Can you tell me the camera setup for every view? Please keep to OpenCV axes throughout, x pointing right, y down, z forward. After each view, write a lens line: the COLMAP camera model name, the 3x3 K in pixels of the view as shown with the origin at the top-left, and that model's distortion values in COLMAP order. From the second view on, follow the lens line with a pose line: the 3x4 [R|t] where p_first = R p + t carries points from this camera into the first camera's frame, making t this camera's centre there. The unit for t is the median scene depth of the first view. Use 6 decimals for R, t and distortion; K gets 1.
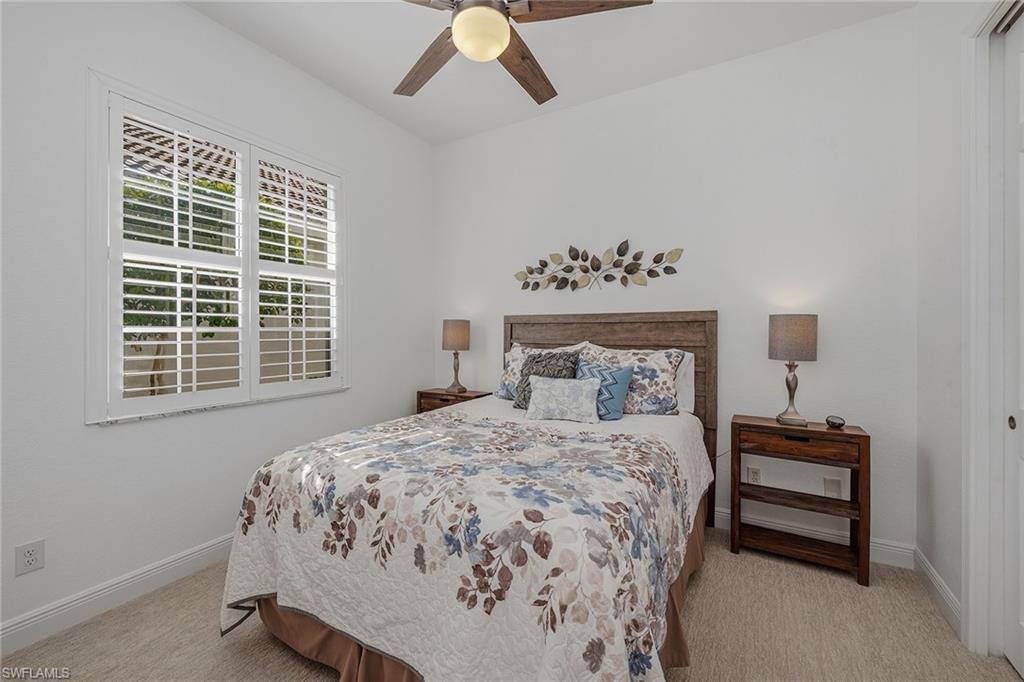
lens RADIAL K [[411.0, 0, 510.1], [0, 411.0, 337.7], [0, 0, 1]] dist [-0.000458, 0.000083]
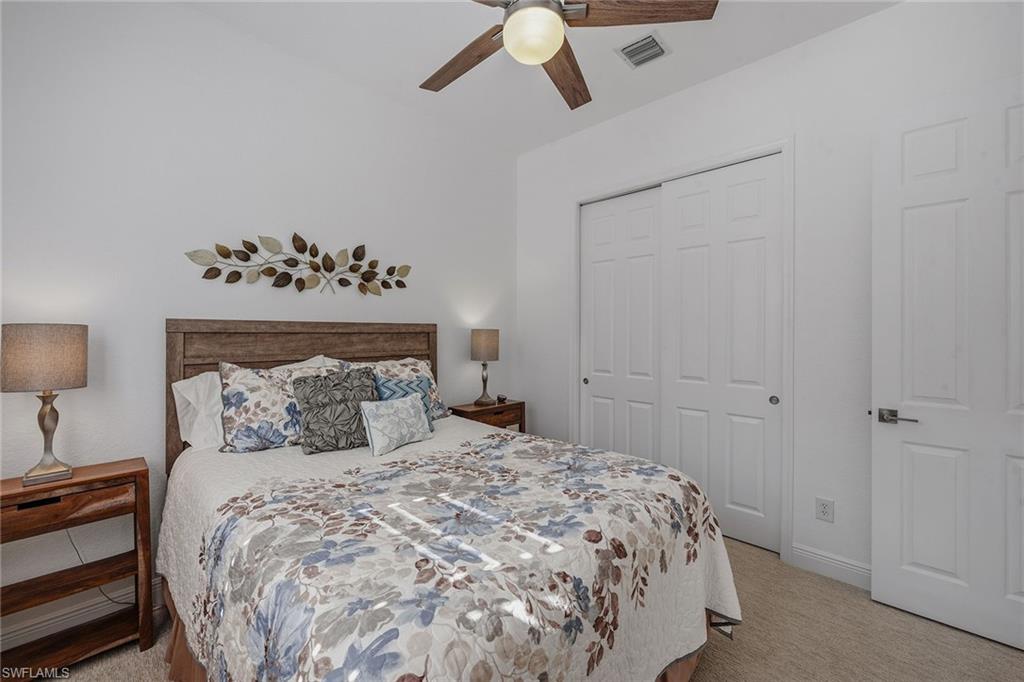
lens RADIAL K [[411.0, 0, 508.5], [0, 411.0, 339.6], [0, 0, 1]] dist [-0.000458, 0.000083]
pose [[0.229319, -0.014792, 0.973239, -0.582099], [0.014505, 0.999825, 0.011778, -0.029621], [-0.973243, 0.011416, 0.229494, 0.488730]]
